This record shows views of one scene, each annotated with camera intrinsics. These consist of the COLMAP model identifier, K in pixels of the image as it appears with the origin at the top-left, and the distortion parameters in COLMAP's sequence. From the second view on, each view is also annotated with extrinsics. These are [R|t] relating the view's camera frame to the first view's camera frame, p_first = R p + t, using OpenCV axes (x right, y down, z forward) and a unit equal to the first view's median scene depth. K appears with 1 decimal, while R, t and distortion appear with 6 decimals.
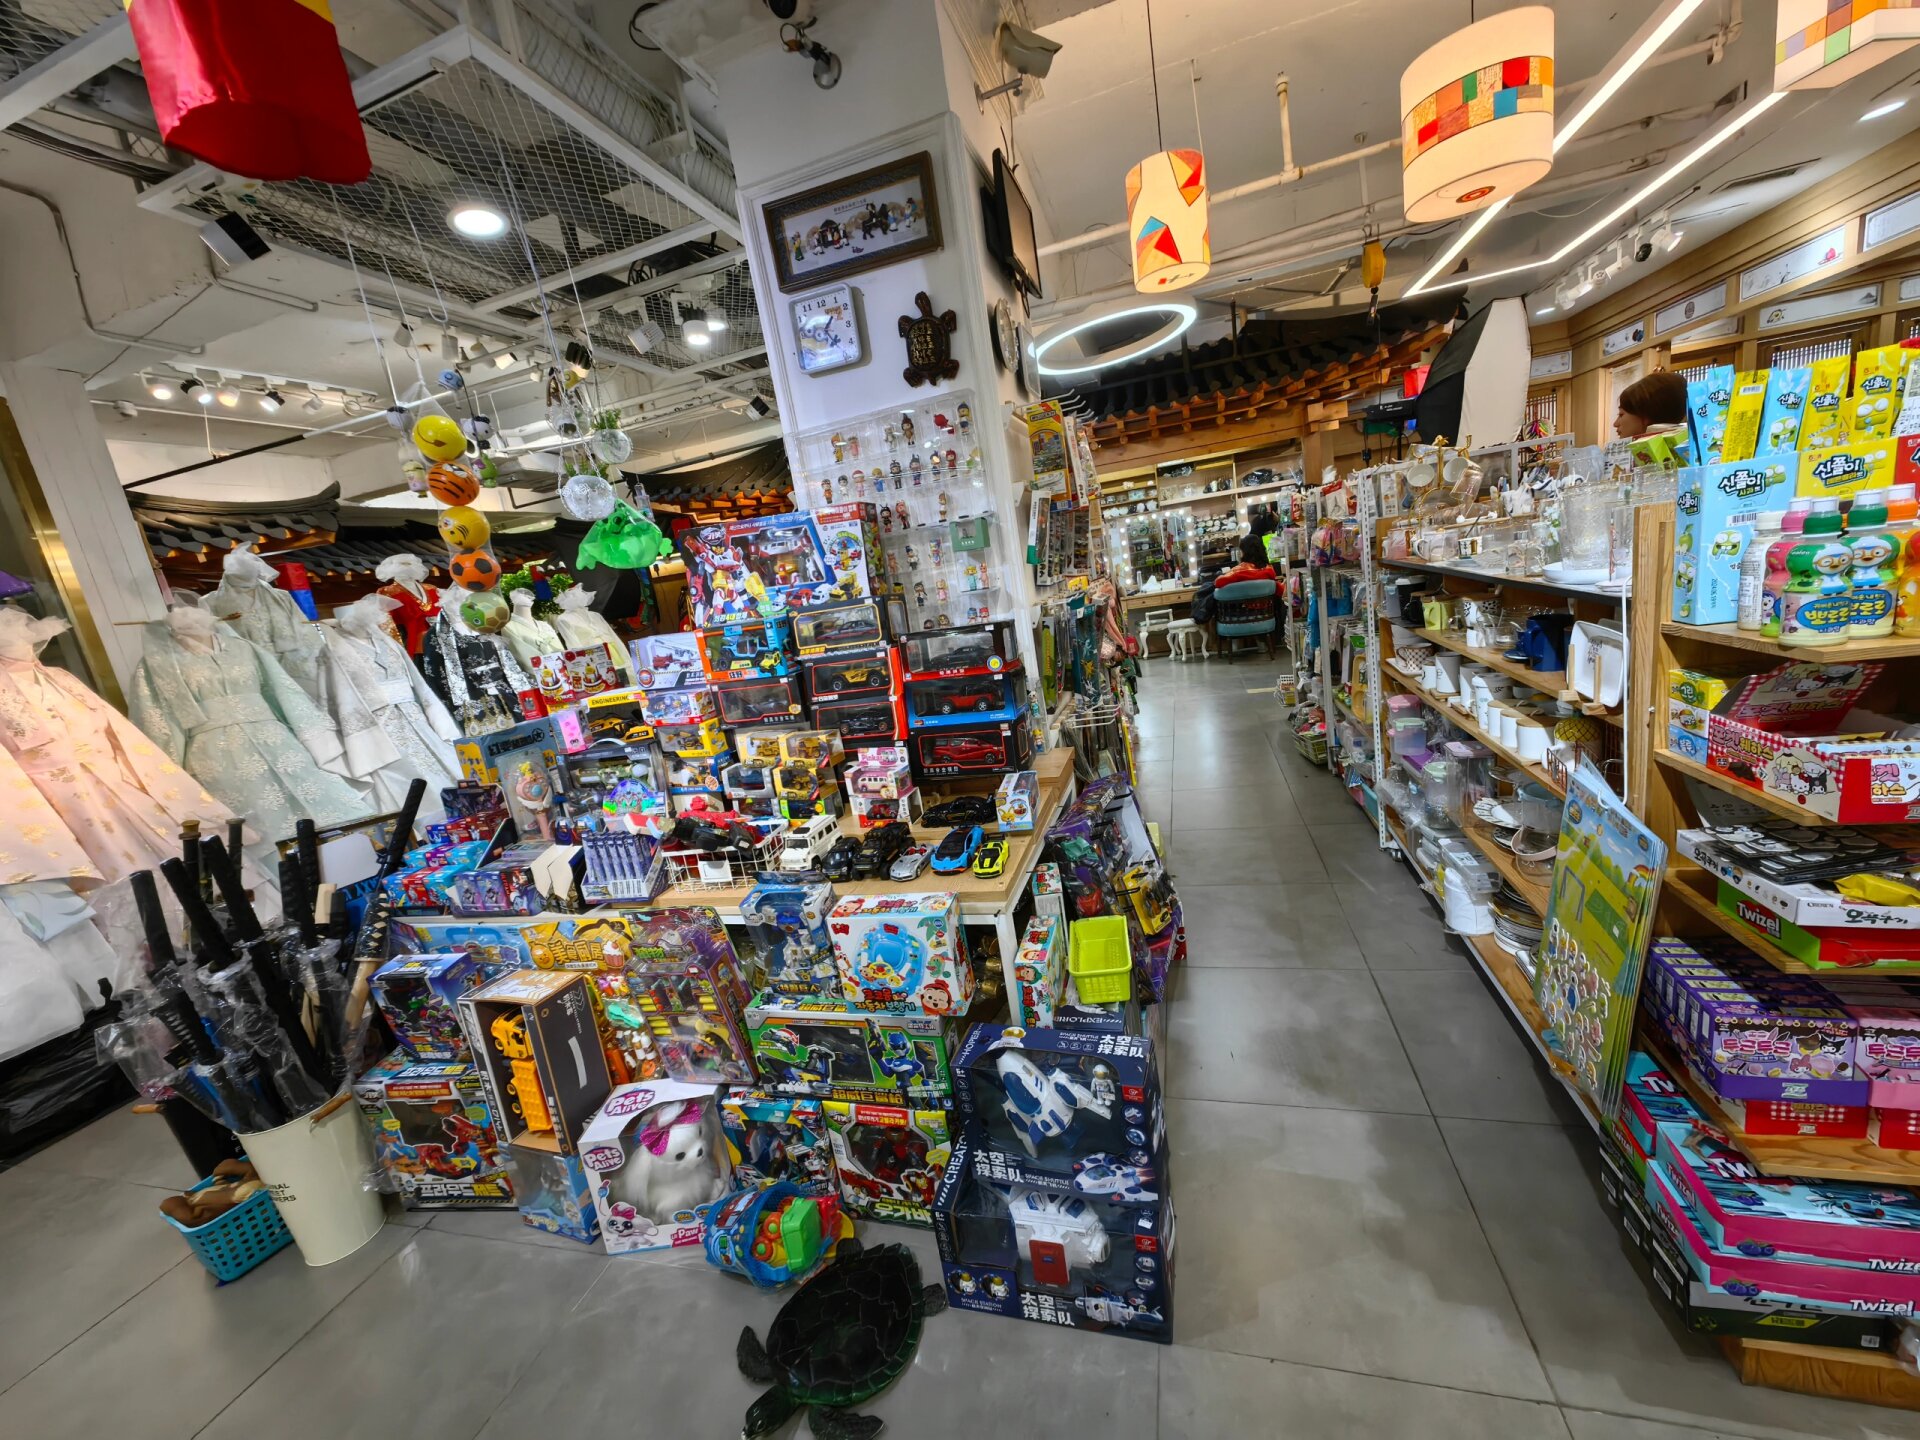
lens RADIAL K [[744.1, 0, 960.6], [0, 744.1, 720.1], [0, 0, 1]] dist [0.001487, 0.000345]
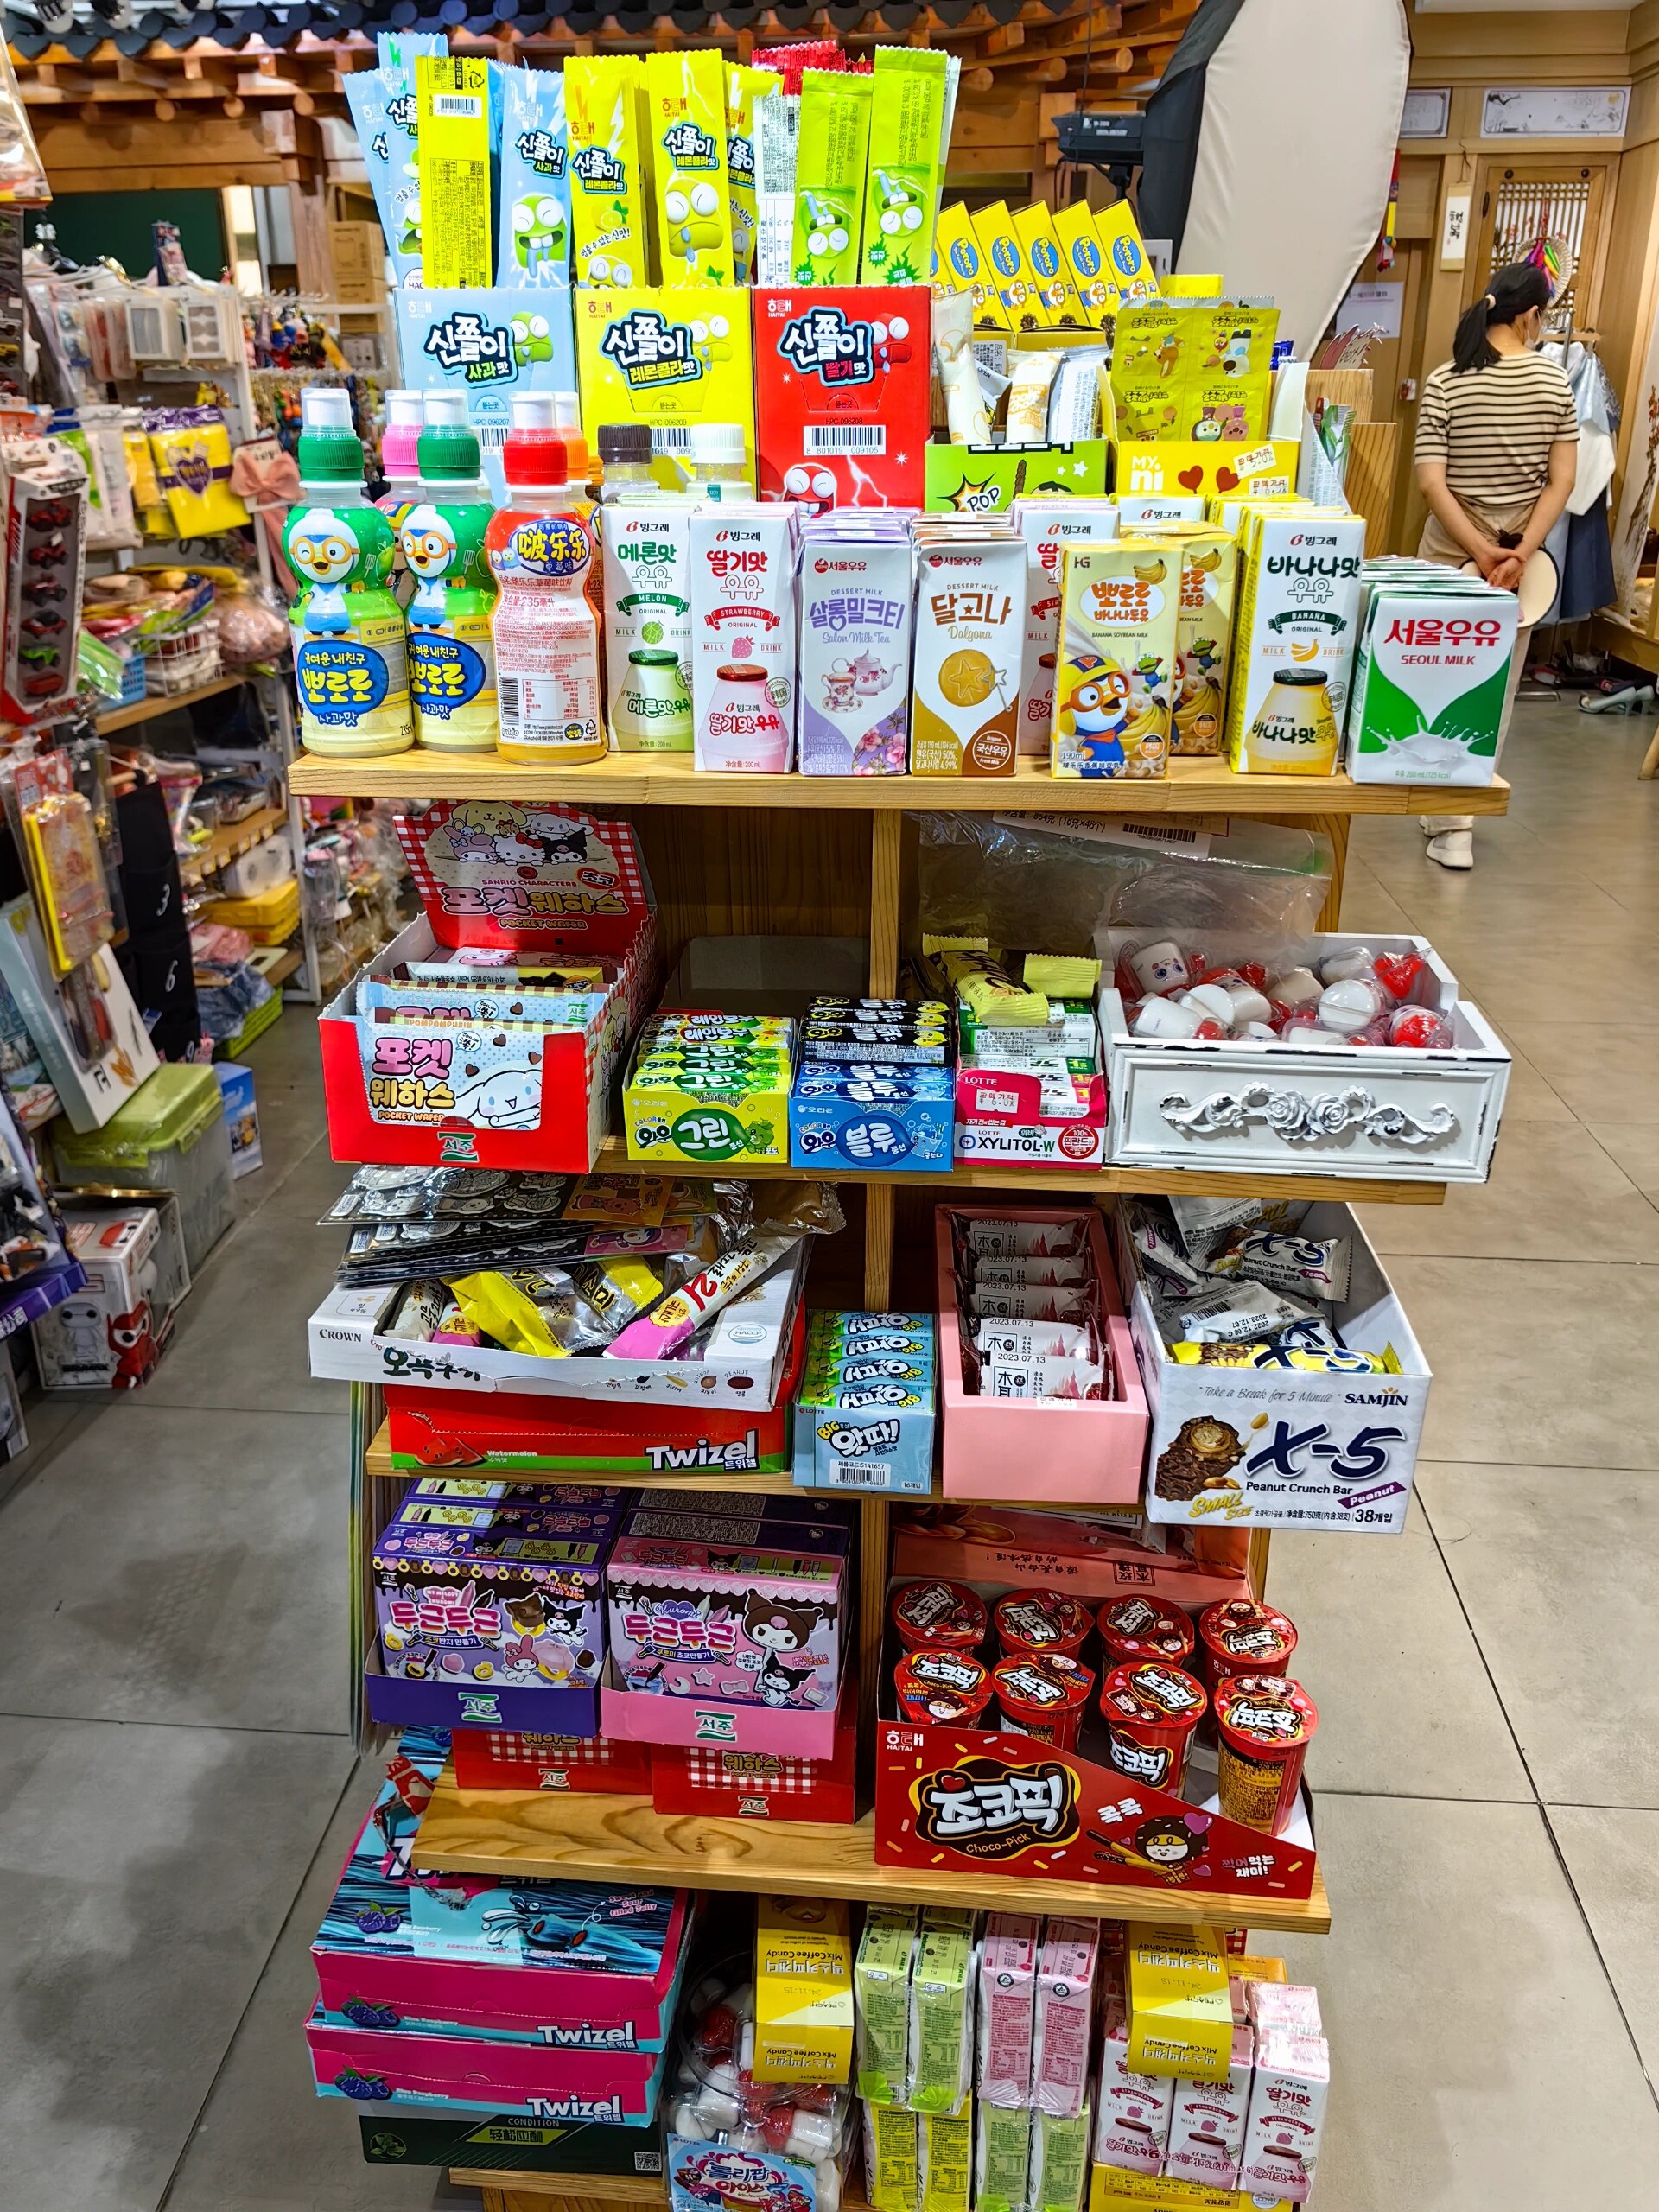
lens RADIAL K [[1765.3, 0, 826.0], [0, 1765.3, 1108.5], [0, 0, 1]] dist [0.013929, -0.009481]
pose [[0.970581, 0.066806, 0.231323, 1.050276], [-0.104295, 0.982578, 0.153831, -0.074461], [-0.217016, -0.173431, 0.960638, -0.063729]]
